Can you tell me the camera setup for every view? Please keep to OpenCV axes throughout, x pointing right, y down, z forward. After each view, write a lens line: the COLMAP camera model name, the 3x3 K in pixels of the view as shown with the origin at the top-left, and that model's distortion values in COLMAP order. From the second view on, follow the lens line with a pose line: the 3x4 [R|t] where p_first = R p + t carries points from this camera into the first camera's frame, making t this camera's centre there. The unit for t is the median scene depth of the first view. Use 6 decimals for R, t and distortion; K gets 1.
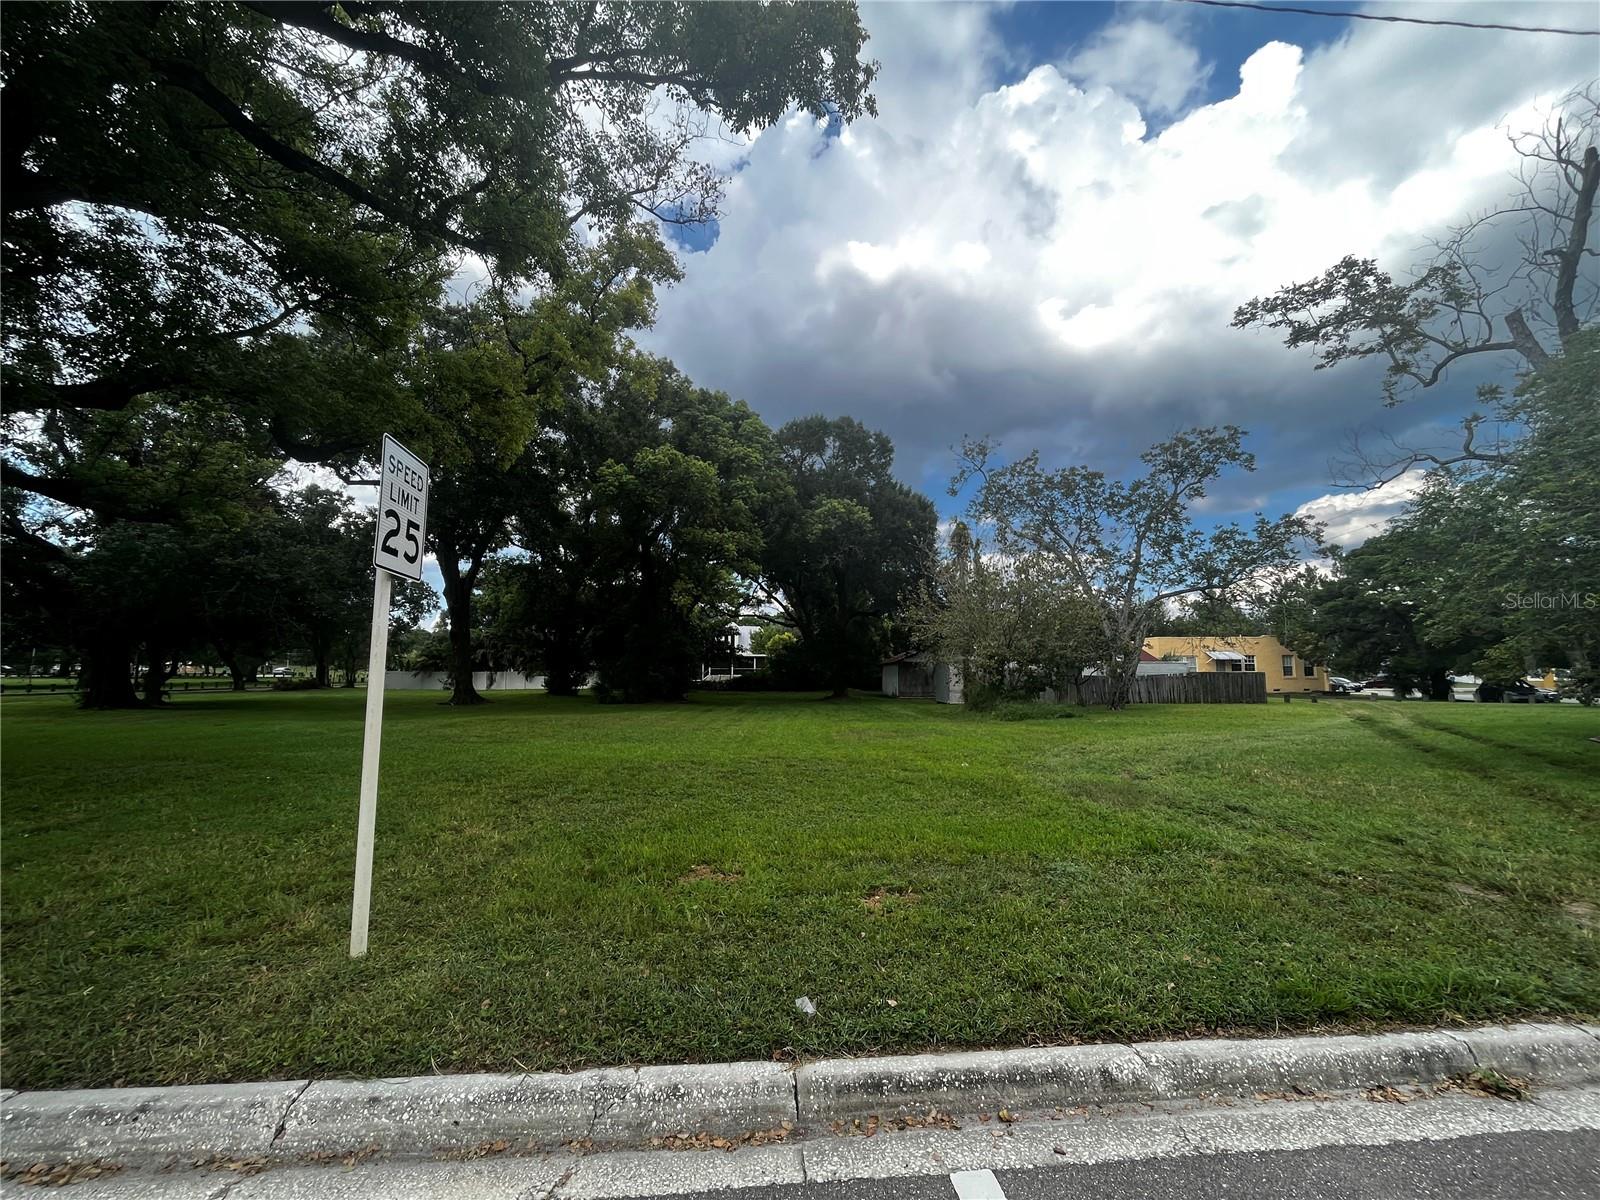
lens RADIAL K [[649.0, 0, 800.0], [0, 649.0, 600.0], [0, 0, 1]] dist [0.001107, 0.000518]
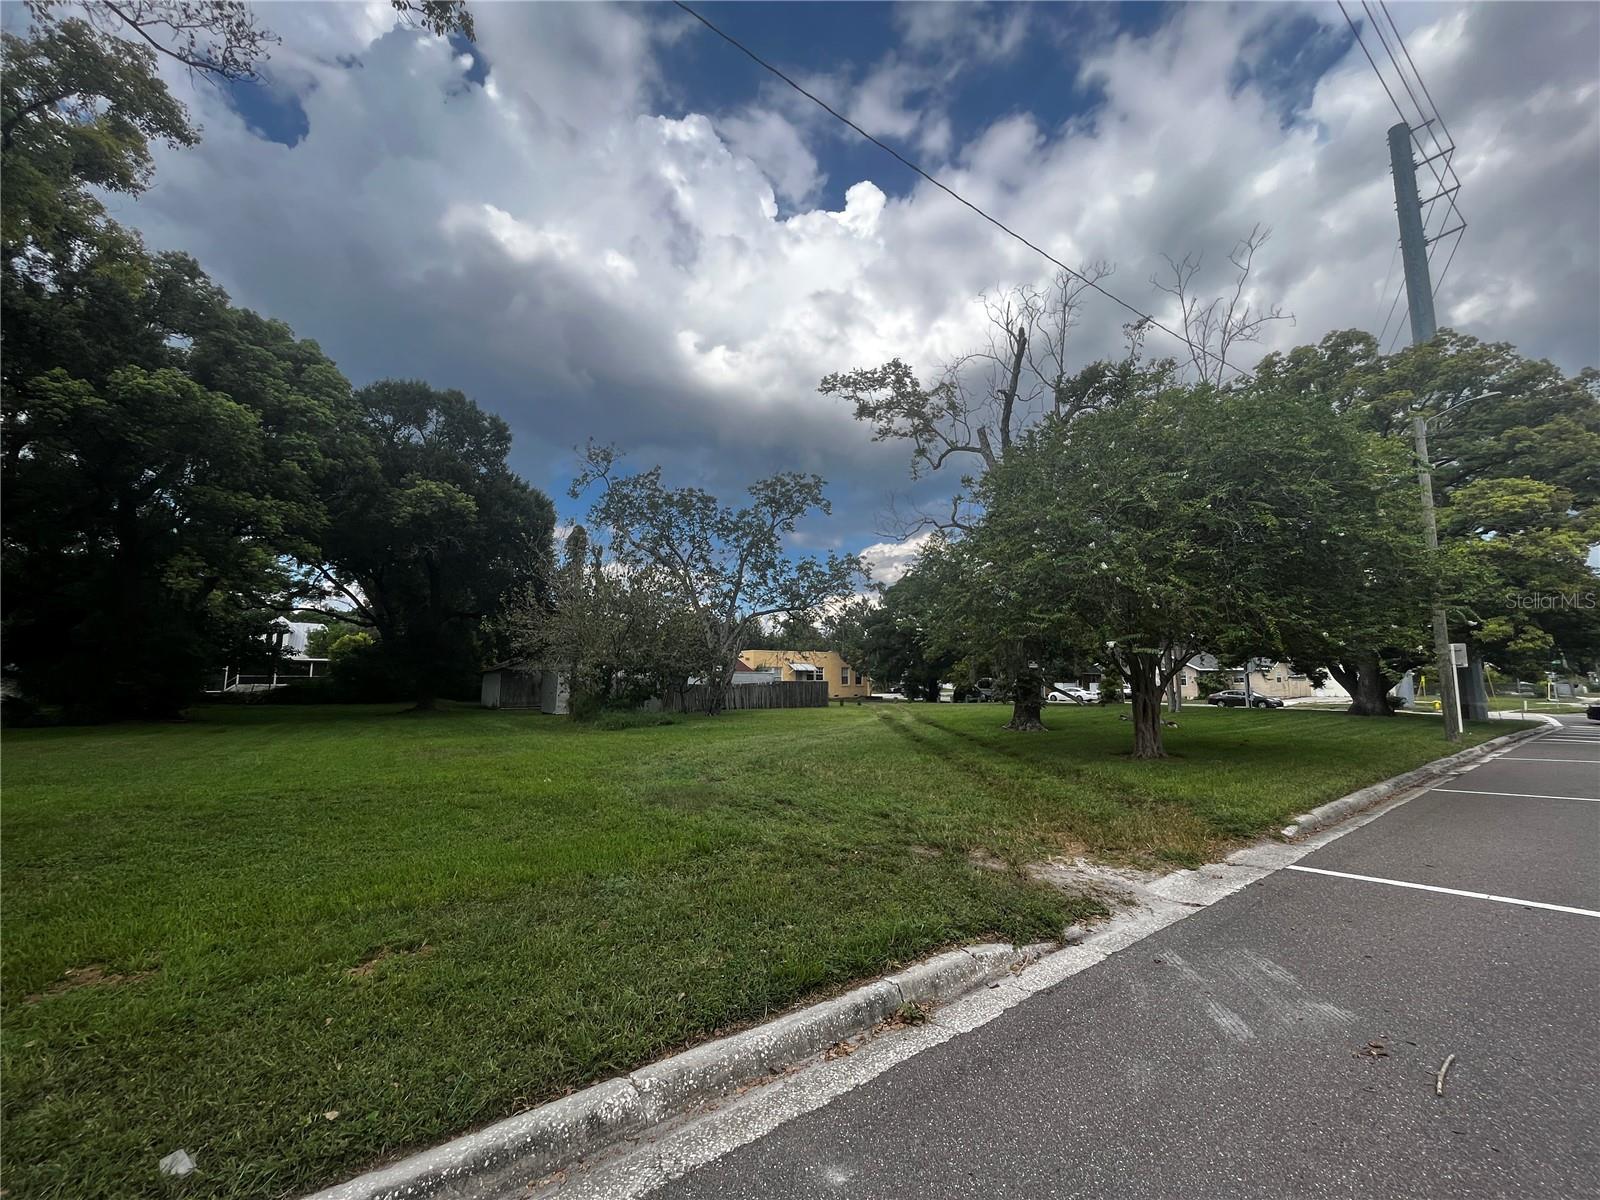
lens RADIAL K [[645.8, 0, 798.0], [0, 645.8, 604.7], [0, 0, 1]] dist [0.000519, -0.000368]
pose [[0.845512, 0.063621, 0.530153, 0.021865], [-0.060374, 0.997900, -0.023467, 0.000082], [-0.530533, -0.012166, 0.847577, 0.008524]]
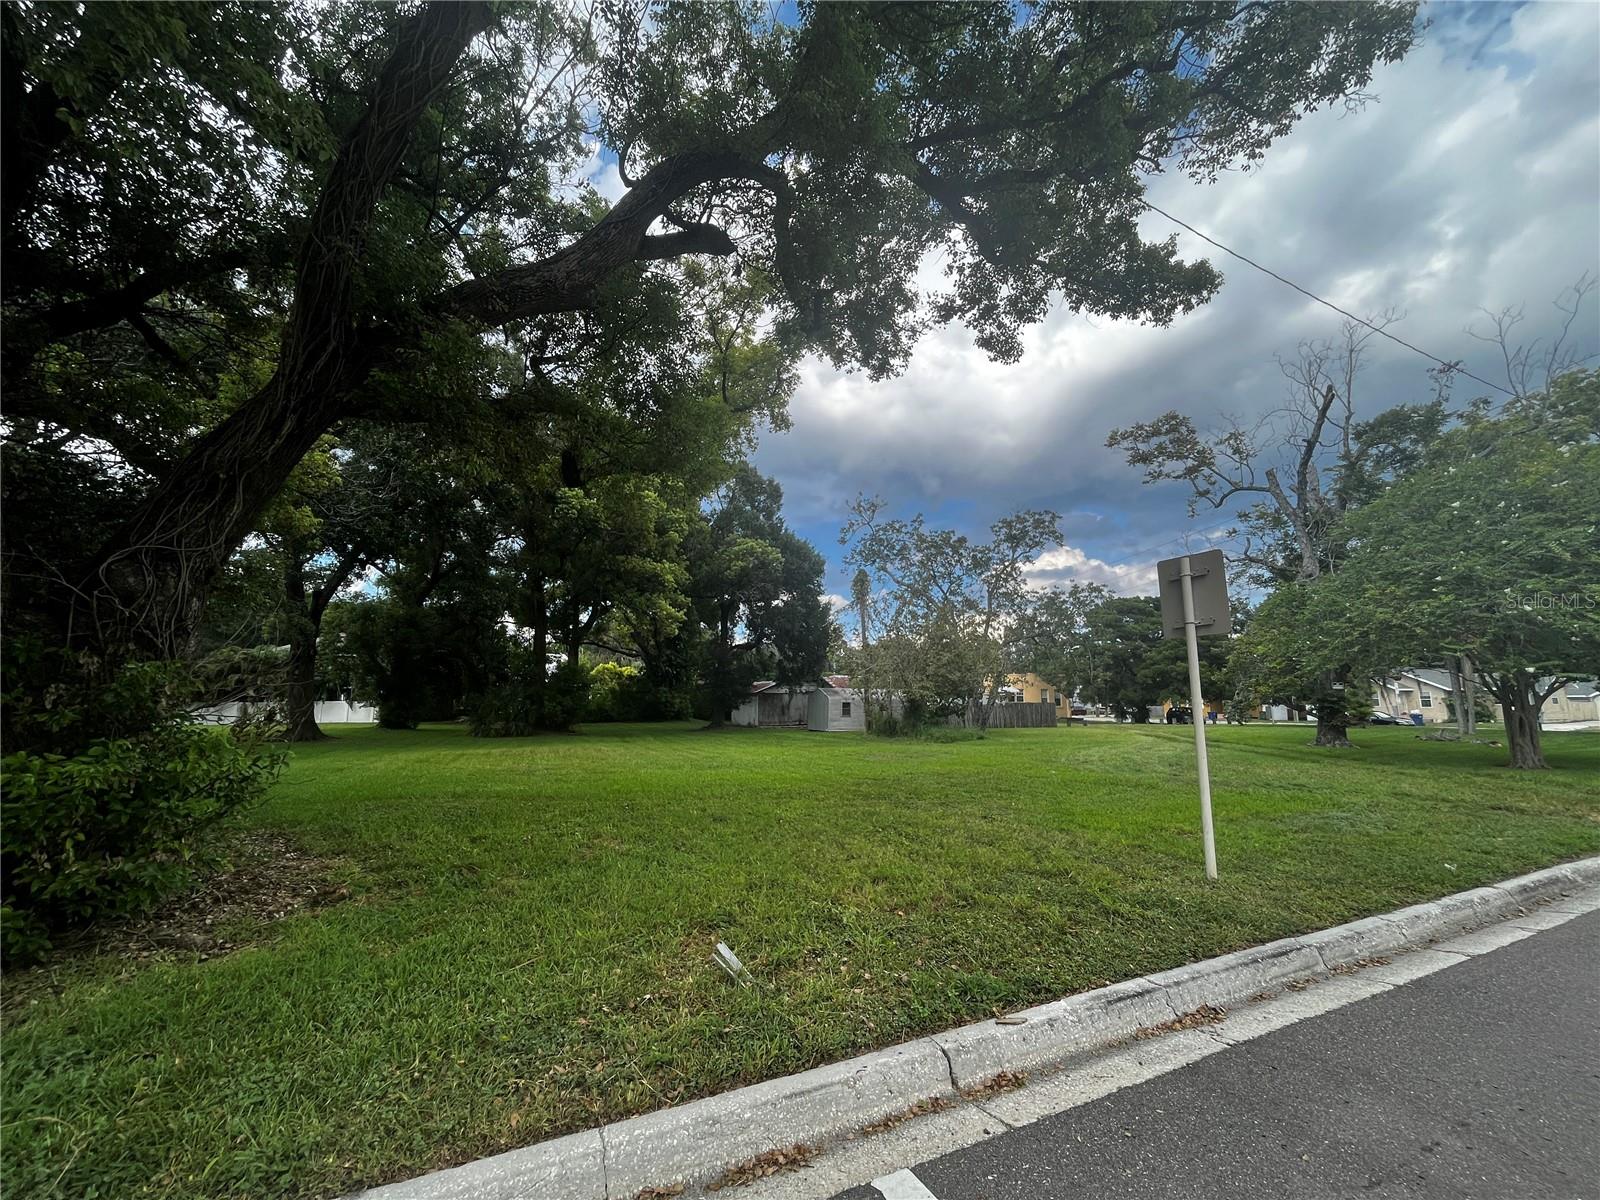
lens RADIAL K [[665.2, 0, 758.9], [0, 665.2, 594.9], [0, 0, 1]] dist [-0.001333, -0.000289]
pose [[0.931901, 0.058760, 0.357921, -0.355707], [-0.040014, 0.997422, -0.059564, 0.001411], [-0.360498, 0.041186, 0.931850, -0.018919]]
